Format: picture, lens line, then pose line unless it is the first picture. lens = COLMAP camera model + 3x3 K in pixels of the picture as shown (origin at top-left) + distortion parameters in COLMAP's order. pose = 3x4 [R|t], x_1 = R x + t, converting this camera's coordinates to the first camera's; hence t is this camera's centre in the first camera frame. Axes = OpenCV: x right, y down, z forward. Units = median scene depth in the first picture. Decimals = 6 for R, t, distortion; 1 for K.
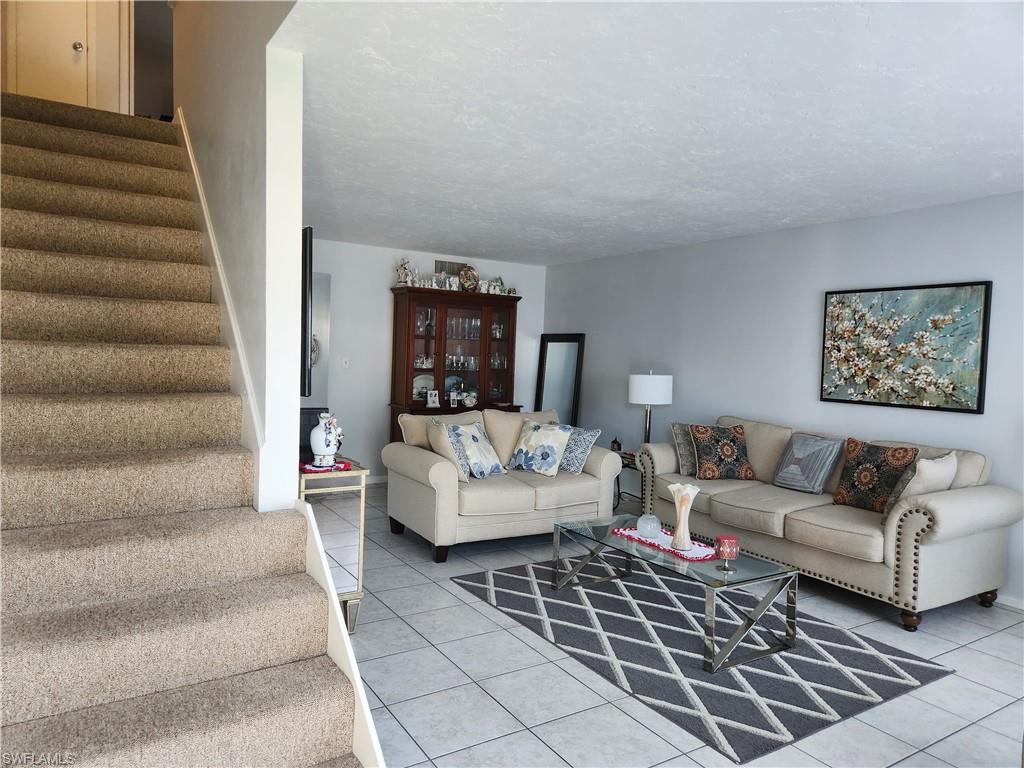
lens RADIAL K [[686.3, 0, 509.9], [0, 686.3, 390.6], [0, 0, 1]] dist [0.081971, -0.067231]
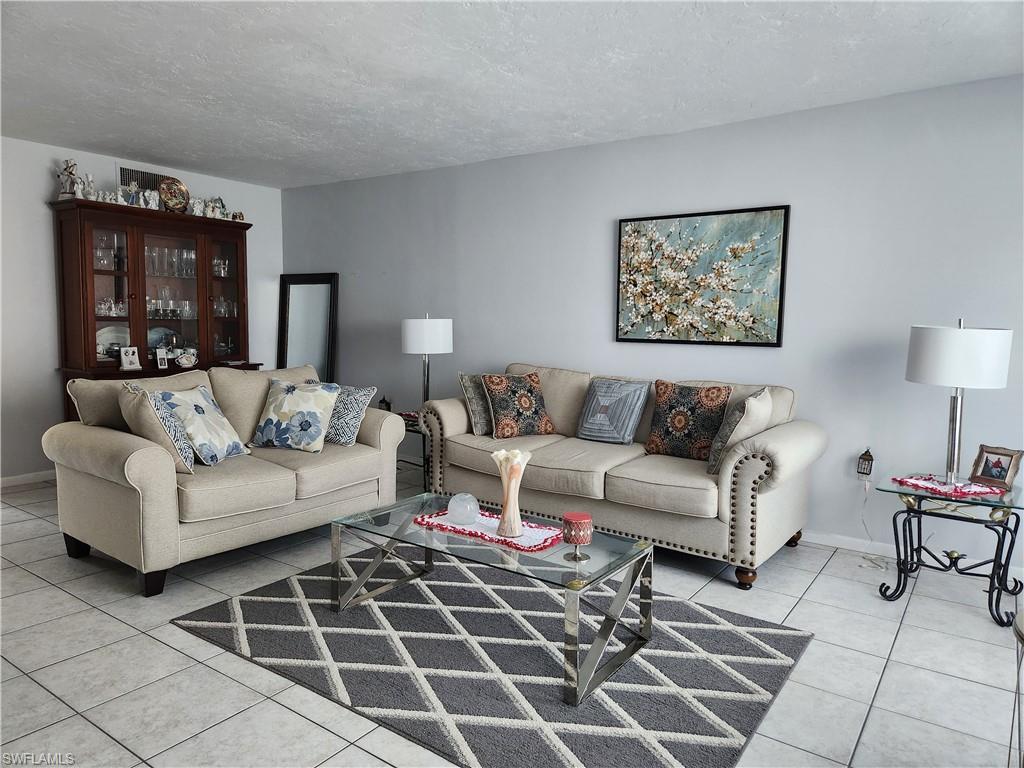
lens RADIAL K [[686.3, 0, 513.2], [0, 686.3, 385.1], [0, 0, 1]] dist [0.081971, -0.067231]
pose [[0.927294, -0.053708, 0.370461, -0.018636], [0.034193, 0.997669, 0.059048, 0.017413], [-0.372769, -0.042088, 0.926969, 0.266718]]
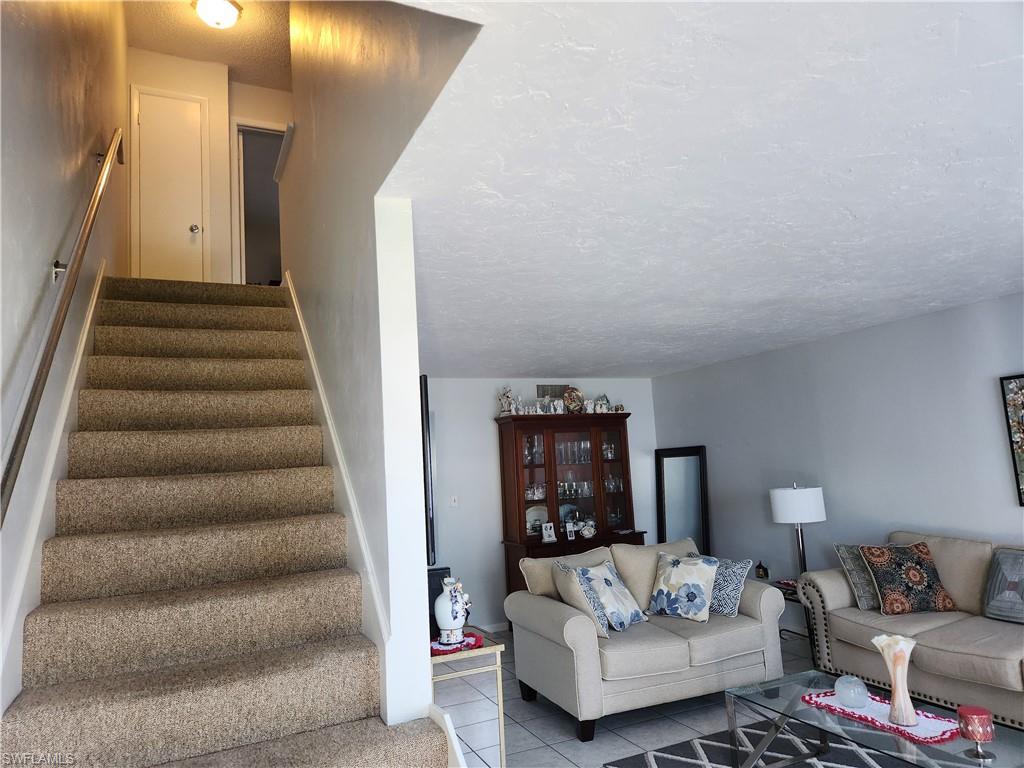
lens RADIAL K [[686.3, 0, 513.5], [0, 686.3, 383.4], [0, 0, 1]] dist [0.081971, -0.067231]
pose [[0.987269, -0.106249, -0.118367, -0.045731], [0.083946, 0.980146, -0.179628, -0.036147], [0.135103, 0.167405, 0.976587, 0.090939]]
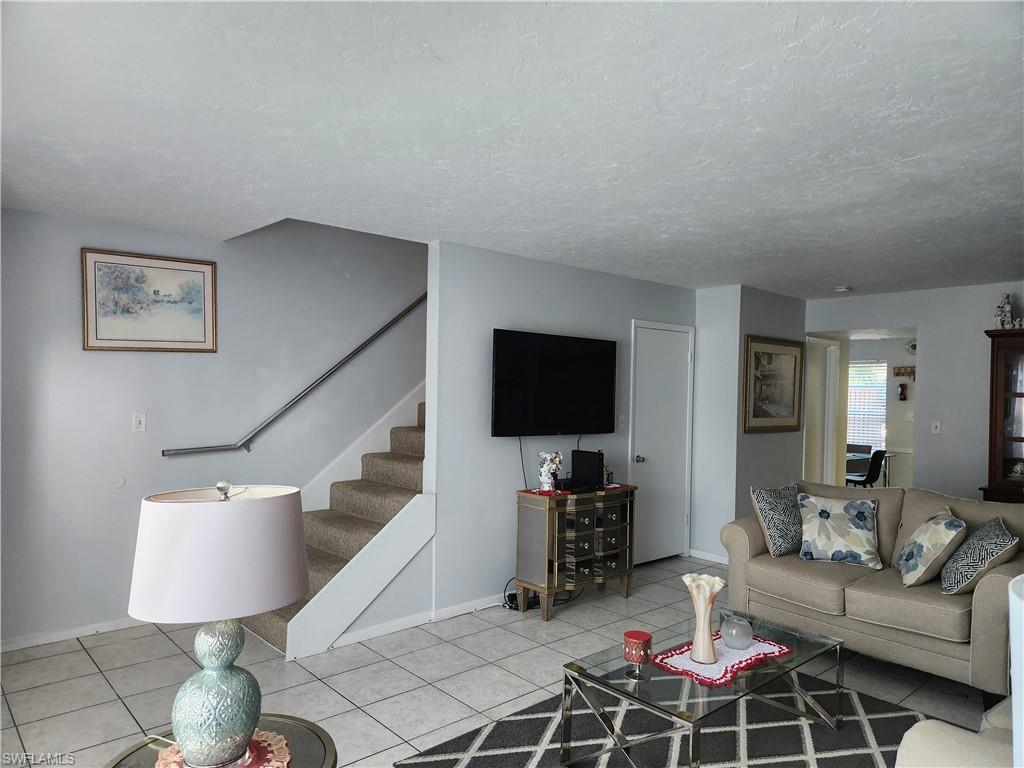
lens RADIAL K [[686.3, 0, 509.6], [0, 686.3, 380.2], [0, 0, 1]] dist [0.081971, -0.067231]
pose [[0.161051, -0.043321, -0.985995, 0.876280], [-0.069269, 0.996076, -0.055079, -0.023102], [0.984512, 0.077170, 0.157418, 0.557718]]
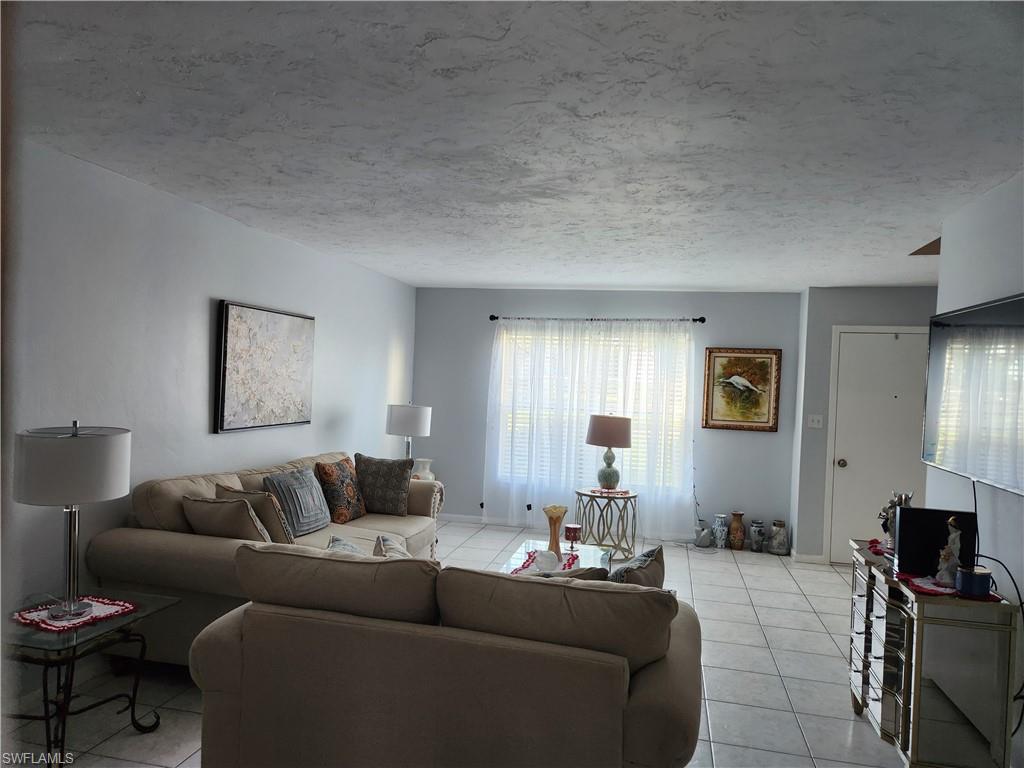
lens RADIAL K [[686.3, 0, 509.8], [0, 686.3, 390.2], [0, 0, 1]] dist [0.081971, -0.067231]
pose [[-0.699696, -0.077021, 0.710277, -0.452161], [-0.028878, 0.996408, 0.079602, -0.136914], [-0.713856, 0.035186, -0.699408, 1.645549]]
